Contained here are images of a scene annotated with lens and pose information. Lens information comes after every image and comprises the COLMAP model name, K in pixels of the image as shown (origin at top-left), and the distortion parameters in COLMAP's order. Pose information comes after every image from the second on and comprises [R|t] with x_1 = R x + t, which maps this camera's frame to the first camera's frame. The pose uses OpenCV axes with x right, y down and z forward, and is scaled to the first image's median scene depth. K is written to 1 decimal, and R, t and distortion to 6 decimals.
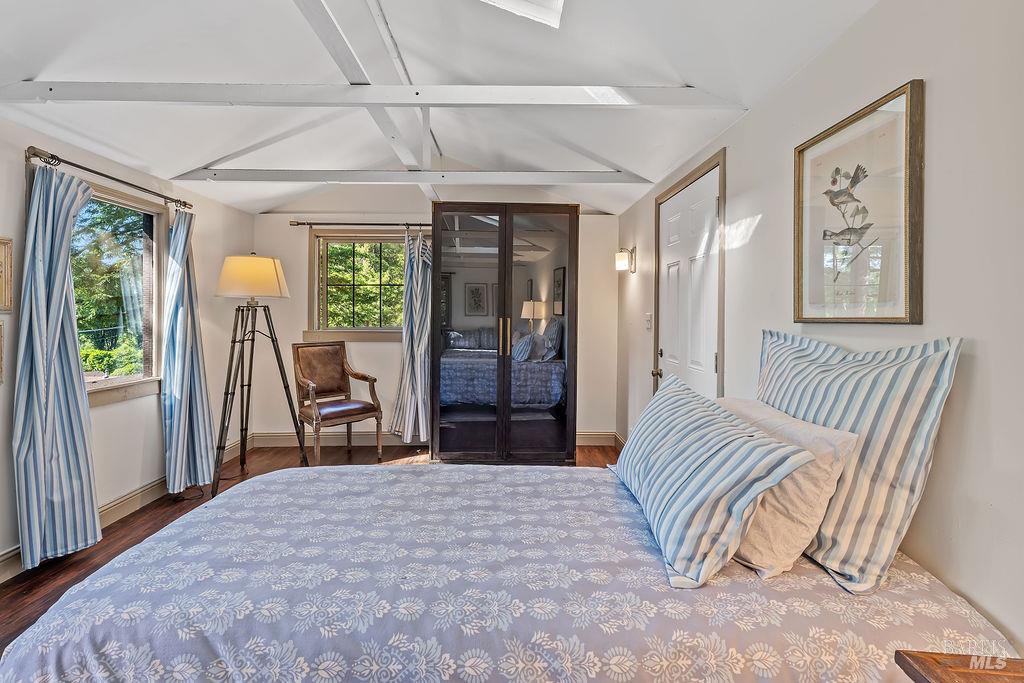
lens RADIAL K [[465.3, 0, 510.4], [0, 465.3, 319.2], [0, 0, 1]] dist [-0.002326, 0.001185]
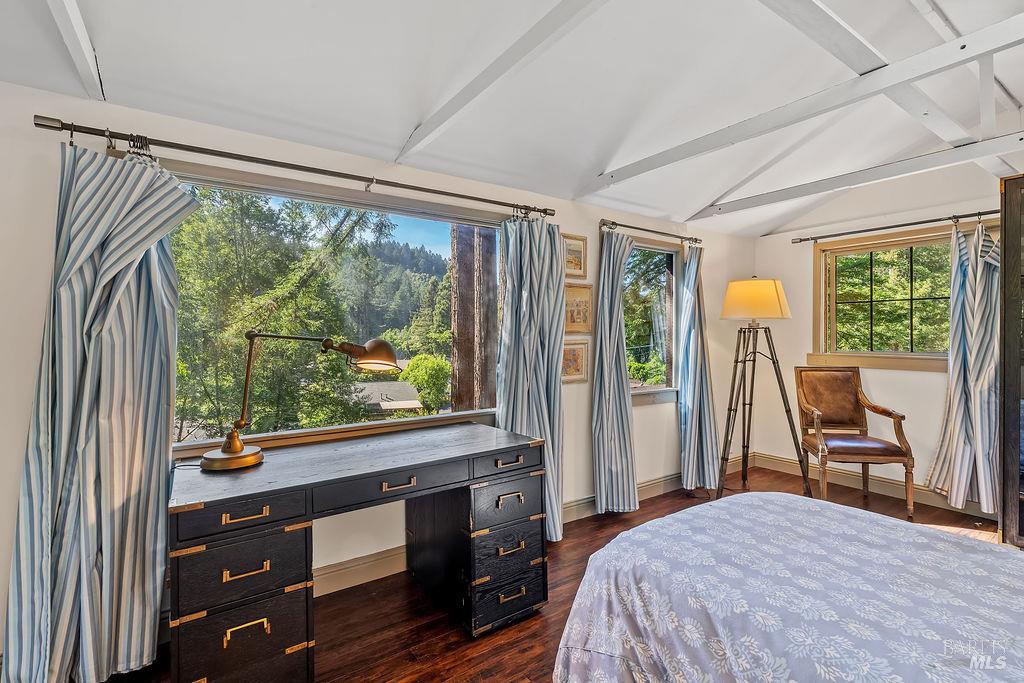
lens RADIAL K [[466.8, 0, 510.8], [0, 466.8, 329.4], [0, 0, 1]] dist [-0.003385, 0.000100]
pose [[0.548915, -0.009720, -0.835822, 0.019878], [-0.009610, 0.999793, -0.017939, -0.001429], [0.835823, 0.017879, 0.548708, -0.024635]]
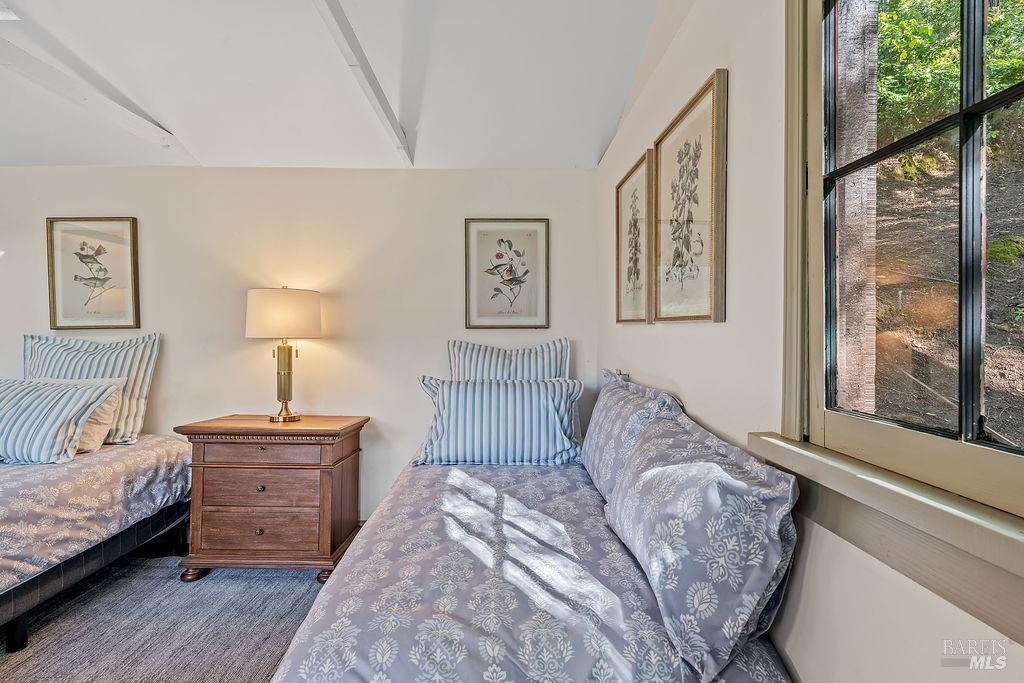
lens RADIAL K [[495.0, 0, 510.9], [0, 495.0, 339.1], [0, 0, 1]] dist [-0.002210, 0.001215]
pose [[-0.001209, -0.030329, 0.999539, -0.689976], [0.014829, 0.999430, 0.030343, 0.008158], [-0.999889, 0.014859, -0.000758, -0.359309]]
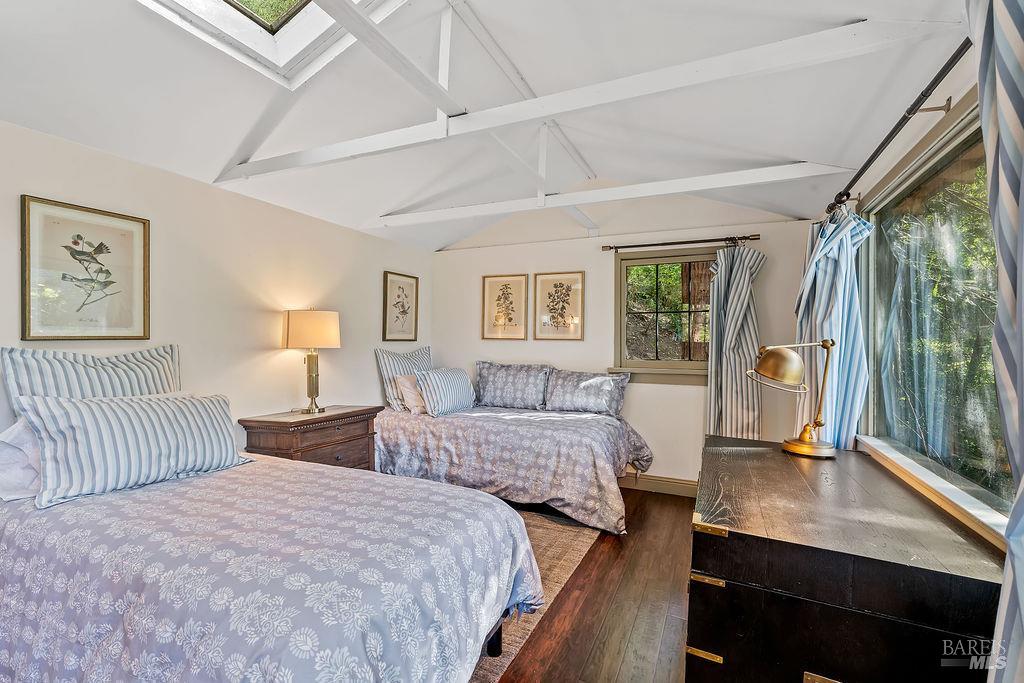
lens RADIAL K [[459.3, 0, 512.0], [0, 459.3, 341.5], [0, 0, 1]] dist [-0.003603, -0.000240]
pose [[-0.902665, -0.017777, 0.429977, -0.669709], [-0.010656, 0.999763, 0.018965, -0.016615], [-0.430212, 0.012537, -0.902641, 0.987955]]
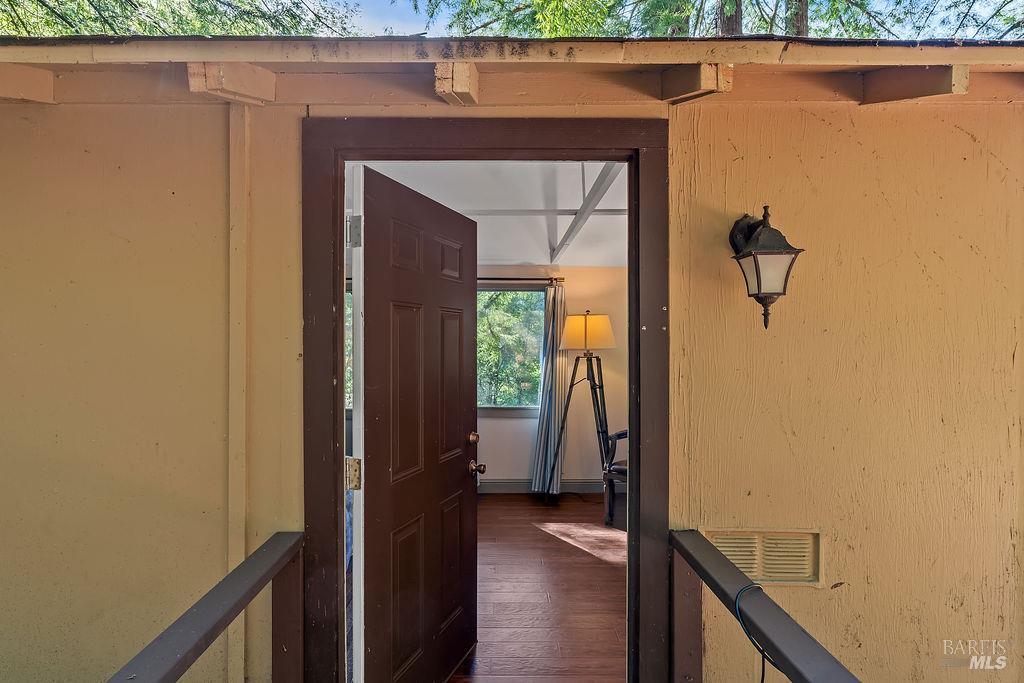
lens RADIAL K [[534.8, 0, 511.0], [0, 534.8, 338.7], [0, 0, 1]] dist [-0.007611, 0.002294]
pose [[-0.007002, -0.007545, -0.999947, 1.060181], [-0.015295, 0.999855, -0.007438, -0.082461], [0.999859, 0.015242, -0.007116, 1.113539]]
